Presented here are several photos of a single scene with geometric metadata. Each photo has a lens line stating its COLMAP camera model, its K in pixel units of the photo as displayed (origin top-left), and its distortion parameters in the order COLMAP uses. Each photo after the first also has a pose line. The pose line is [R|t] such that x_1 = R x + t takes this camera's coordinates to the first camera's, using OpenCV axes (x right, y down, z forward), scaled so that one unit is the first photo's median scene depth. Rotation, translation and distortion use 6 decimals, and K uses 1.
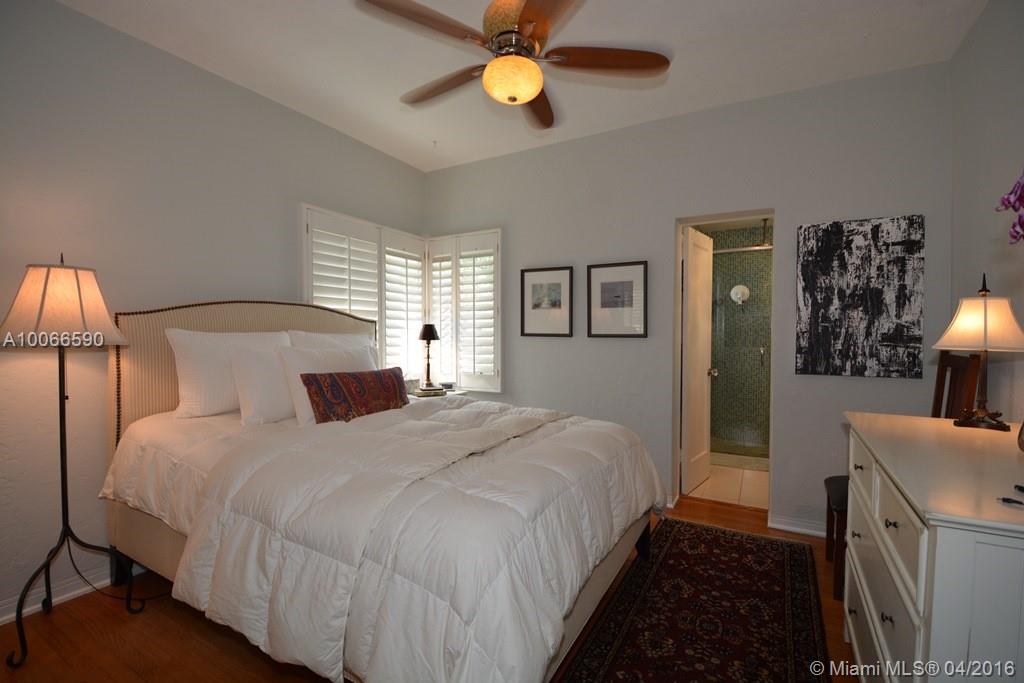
lens RADIAL K [[453.7, 0, 513.1], [0, 453.7, 343.8], [0, 0, 1]] dist [-0.000263, -0.002418]
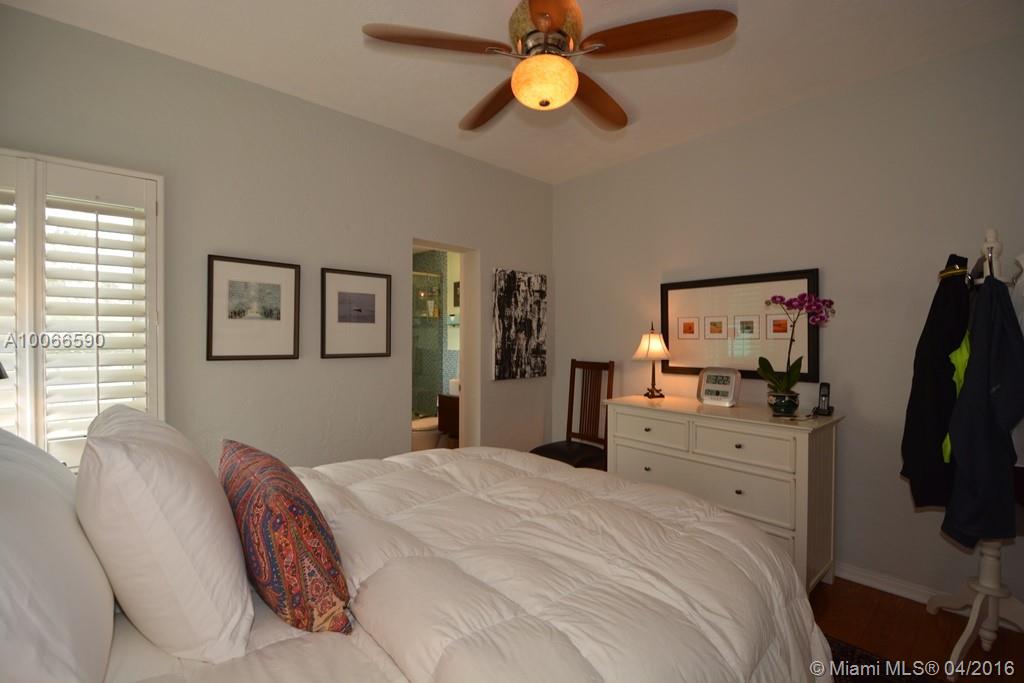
lens RADIAL K [[453.7, 0, 514.3], [0, 453.7, 338.5], [0, 0, 1]] dist [-0.000263, -0.002418]
pose [[0.300502, -0.004252, 0.953772, -0.640636], [0.018982, 0.999819, -0.001524, -0.054435], [-0.953592, 0.018562, 0.300528, 0.575594]]
